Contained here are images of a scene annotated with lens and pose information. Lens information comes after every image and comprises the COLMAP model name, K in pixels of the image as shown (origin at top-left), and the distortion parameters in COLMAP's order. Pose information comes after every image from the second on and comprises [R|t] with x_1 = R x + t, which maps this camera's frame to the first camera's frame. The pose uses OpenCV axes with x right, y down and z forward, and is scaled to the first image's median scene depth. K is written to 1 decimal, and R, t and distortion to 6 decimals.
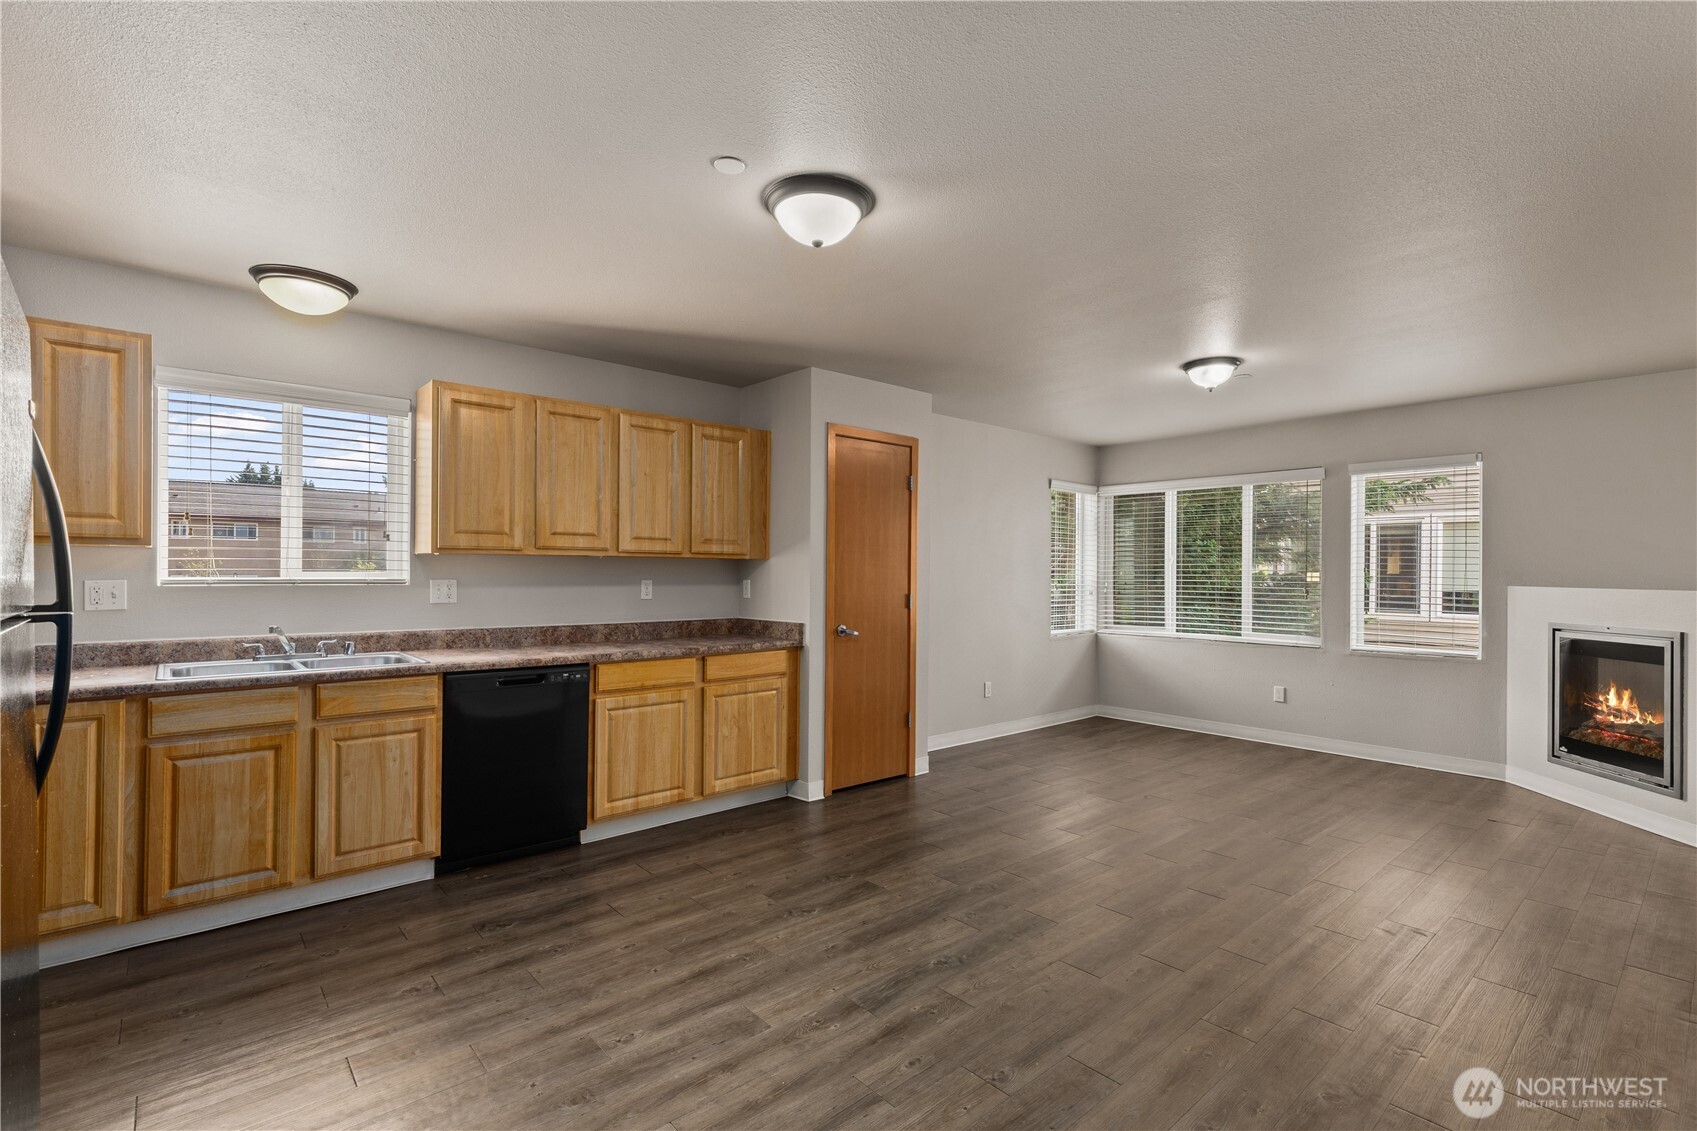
lens RADIAL K [[762.8, 0, 842.5], [0, 762.8, 574.4], [0, 0, 1]] dist [0.008389, -0.001120]
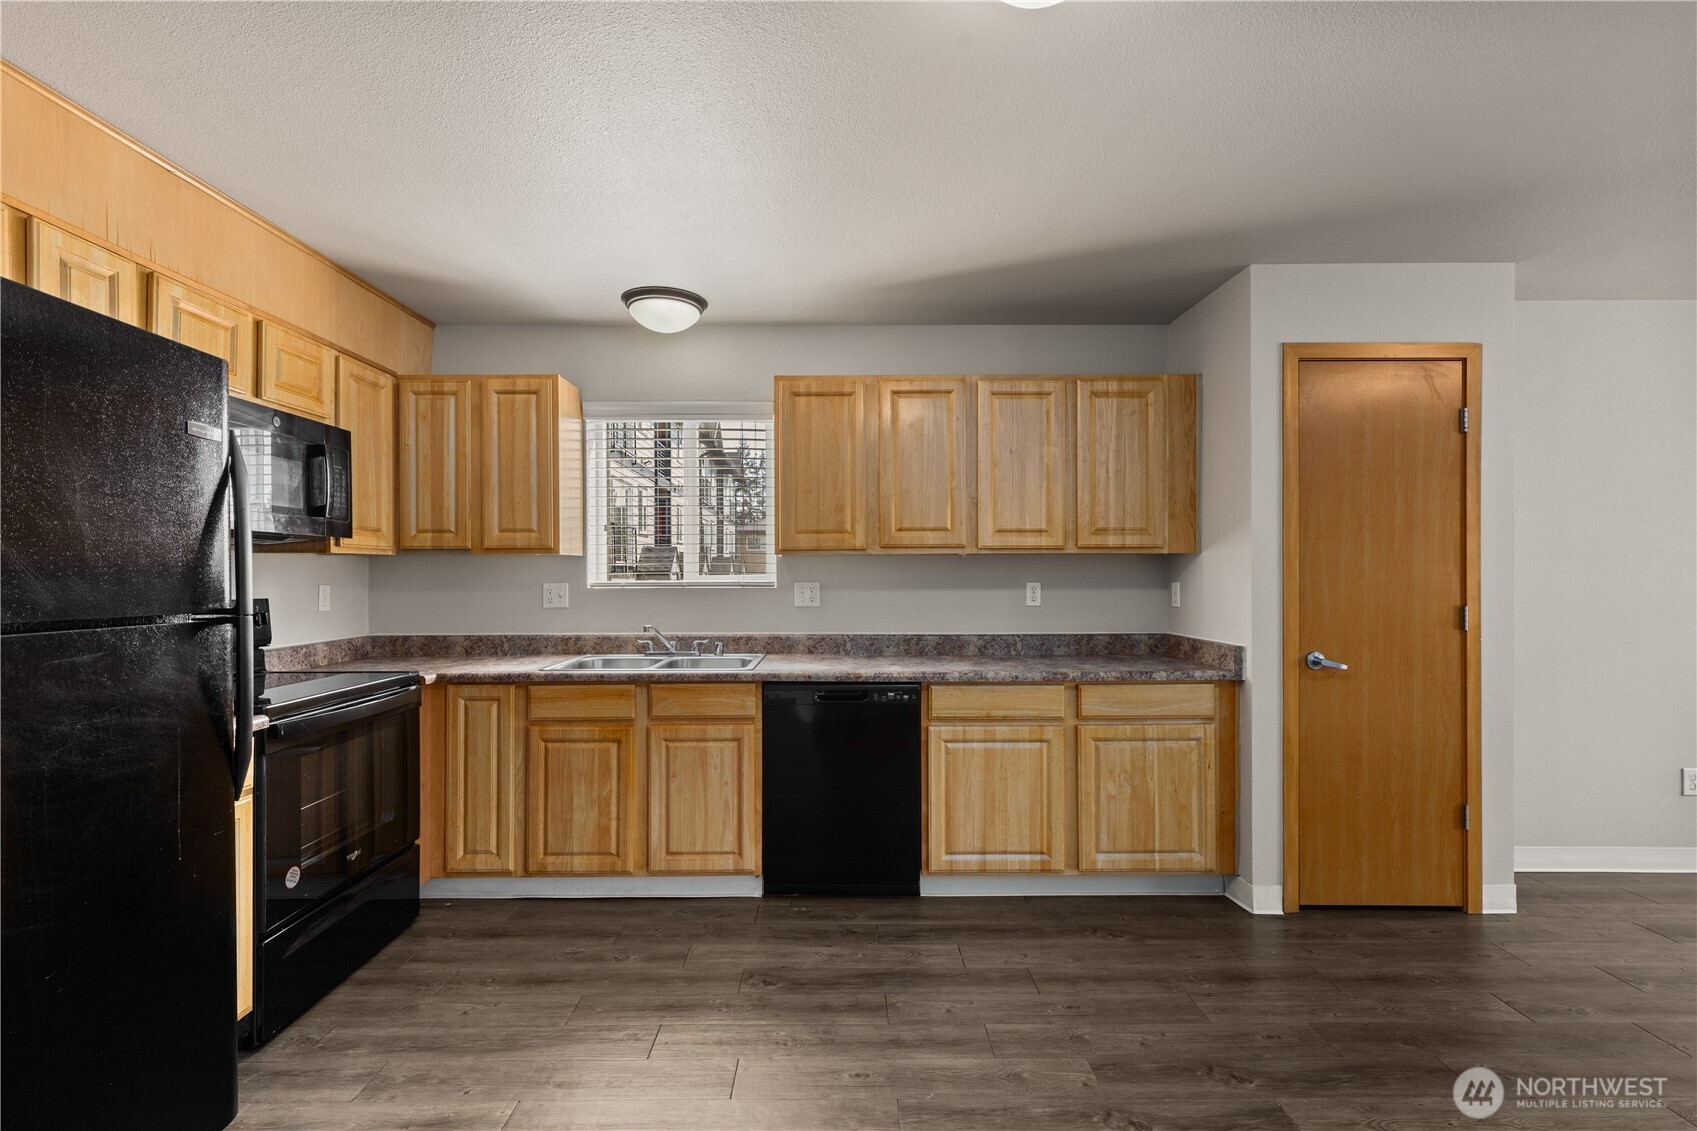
lens RADIAL K [[762.8, 0, 843.8], [0, 762.8, 568.4], [0, 0, 1]] dist [0.008389, -0.001120]
pose [[0.760826, -0.011277, -0.648858, 0.127248], [0.006298, 0.999930, -0.009994, -0.000533], [0.648926, 0.003517, 0.760844, 0.268958]]
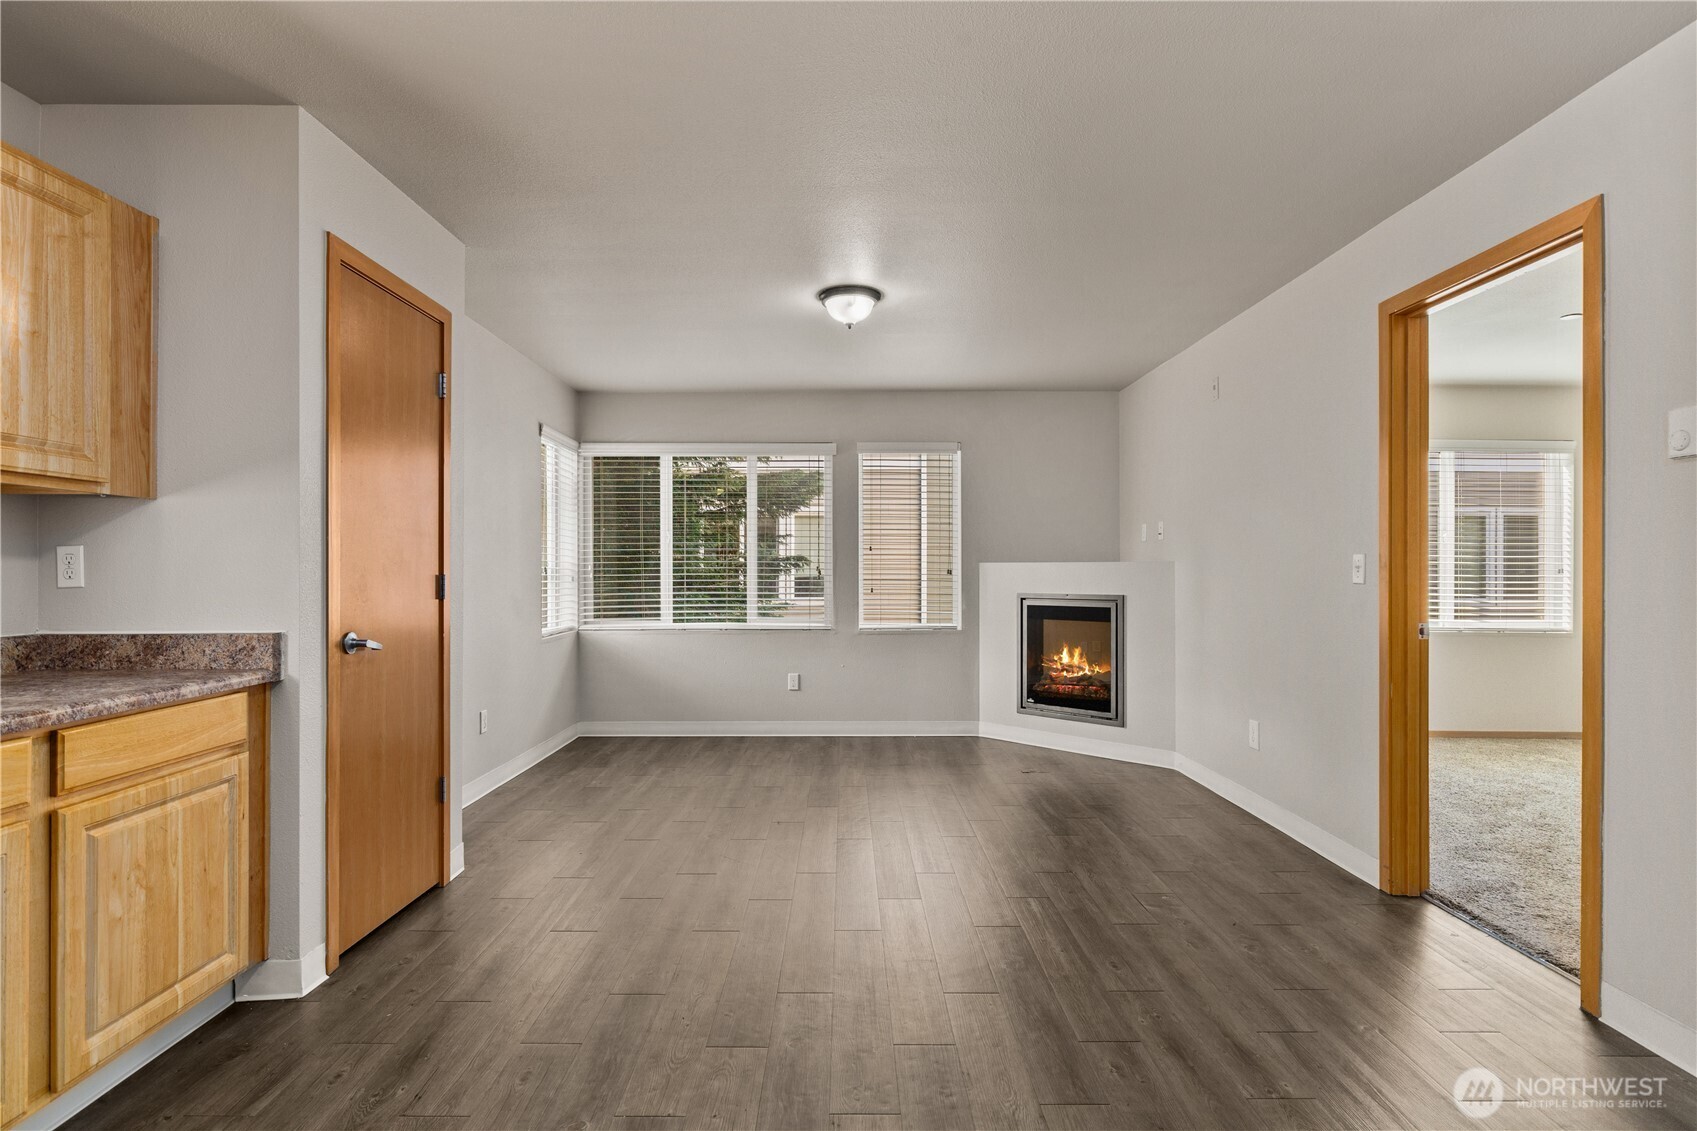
lens RADIAL K [[839.2, 0, 837.2], [0, 839.2, 572.0], [0, 0, 1]] dist [0.001307, -0.000504]
pose [[0.659406, -0.006602, 0.751758, -0.230346], [0.005994, 0.999976, 0.003523, 0.027373], [-0.751763, 0.002183, 0.659430, 0.408405]]
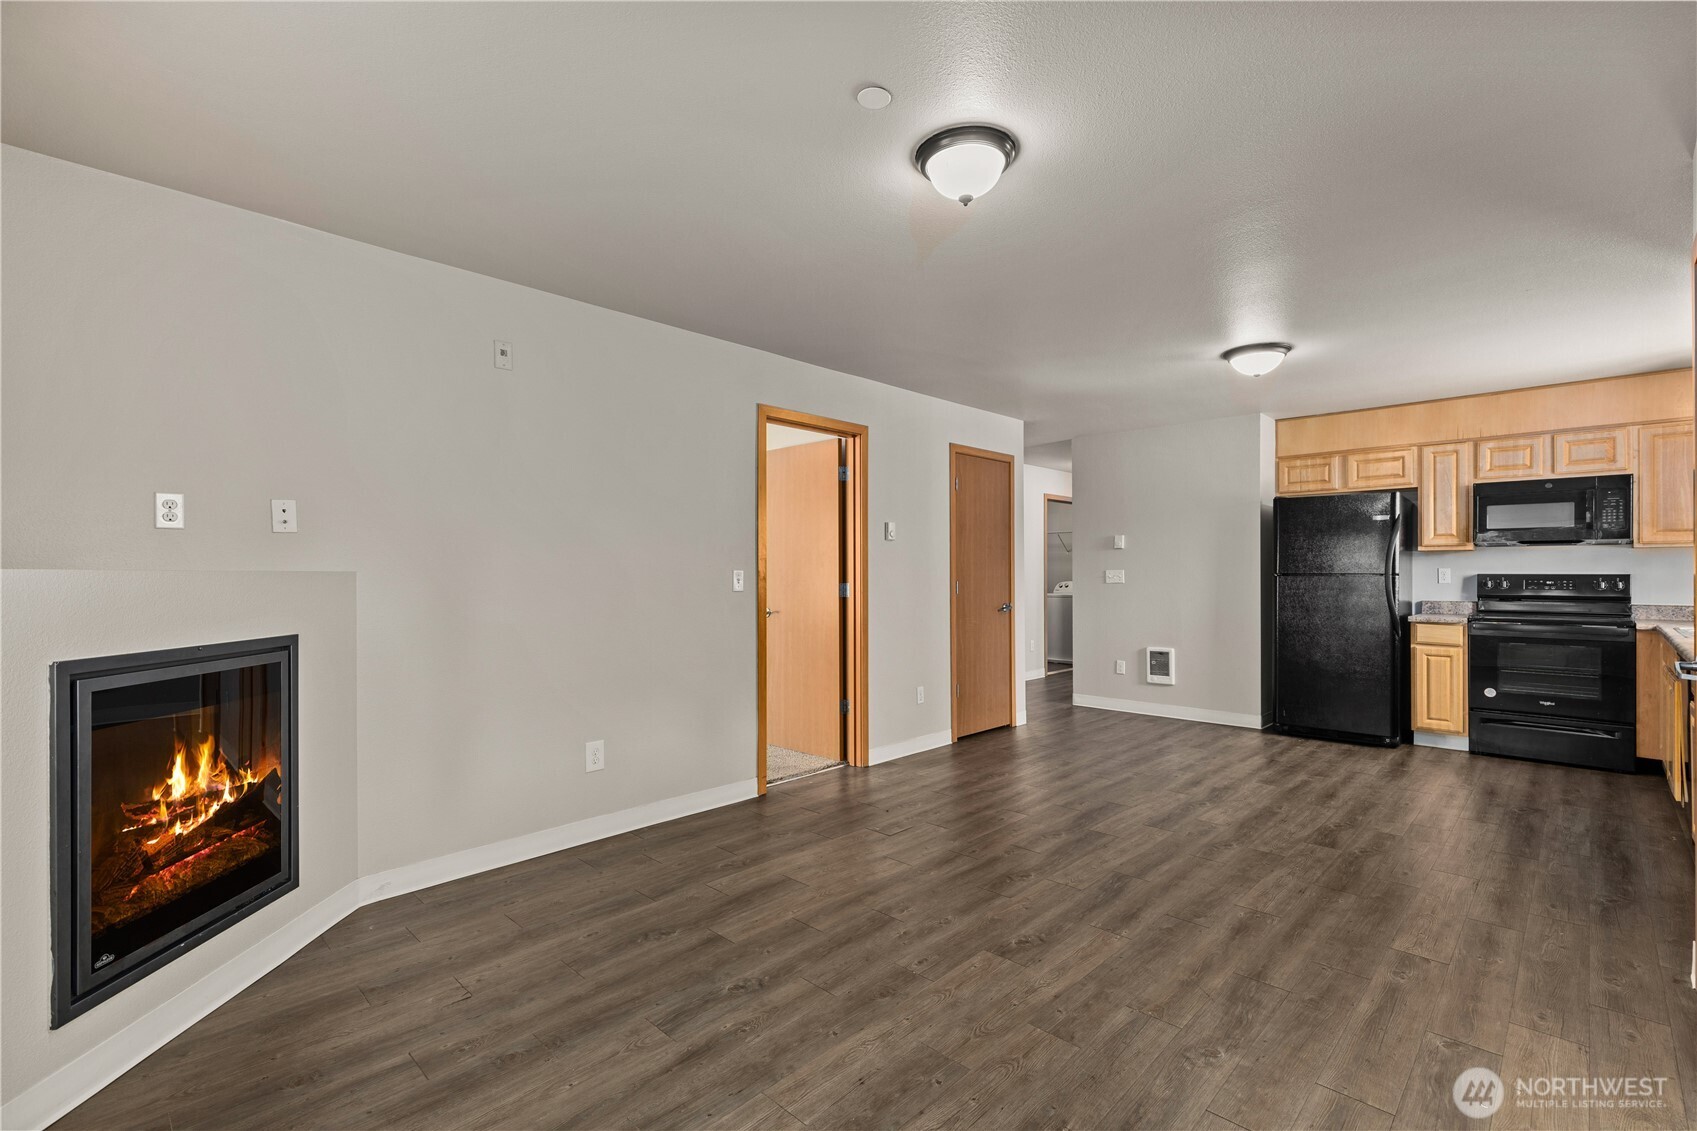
lens RADIAL K [[762.8, 0, 843.9], [0, 762.8, 571.8], [0, 0, 1]] dist [0.008389, -0.001120]
pose [[-0.996143, -0.004015, -0.087654, 0.626035], [-0.003960, 0.999992, -0.000798, 0.018200], [0.087657, -0.000448, -0.996151, 1.557474]]
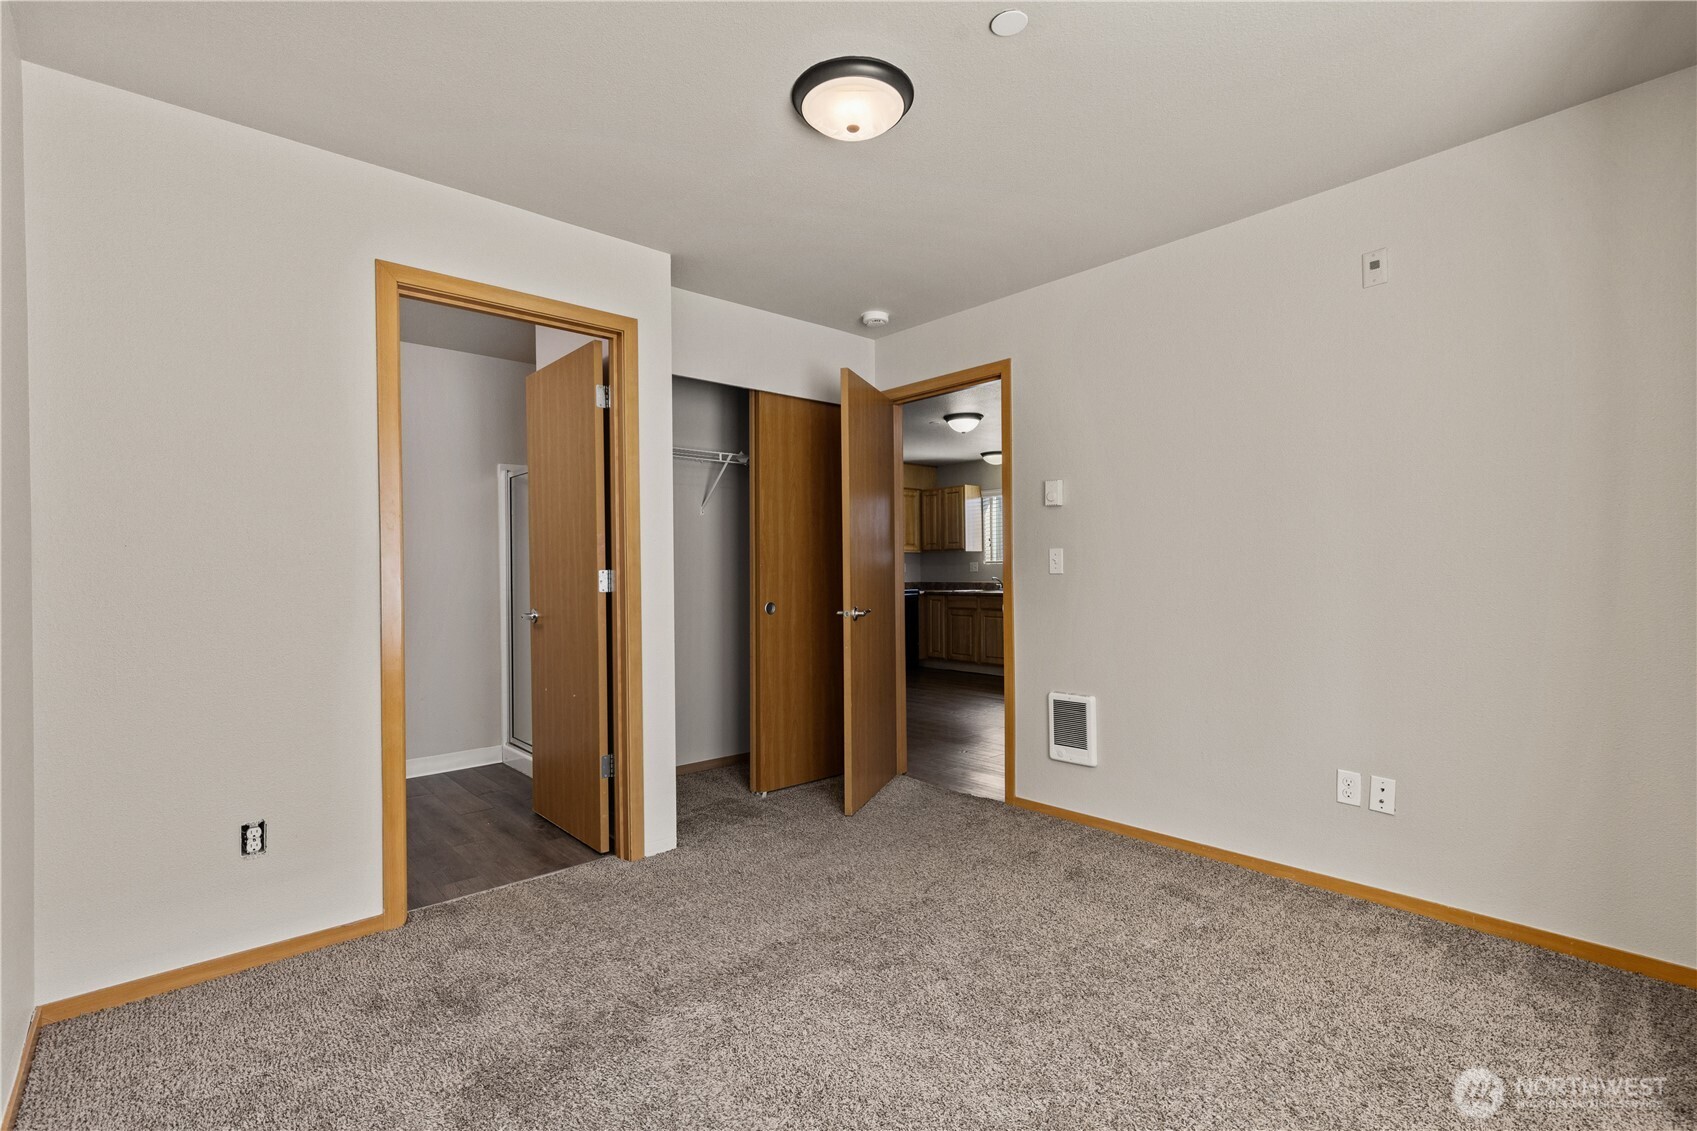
lens RADIAL K [[762.8, 0, 847.7], [0, 762.8, 569.7], [0, 0, 1]] dist [0.008389, -0.001120]
pose [[0.018416, -0.015292, -0.999713, 1.532905], [0.006342, 0.999865, -0.015177, 0.058462], [0.999810, -0.006061, 0.018511, 0.308963]]
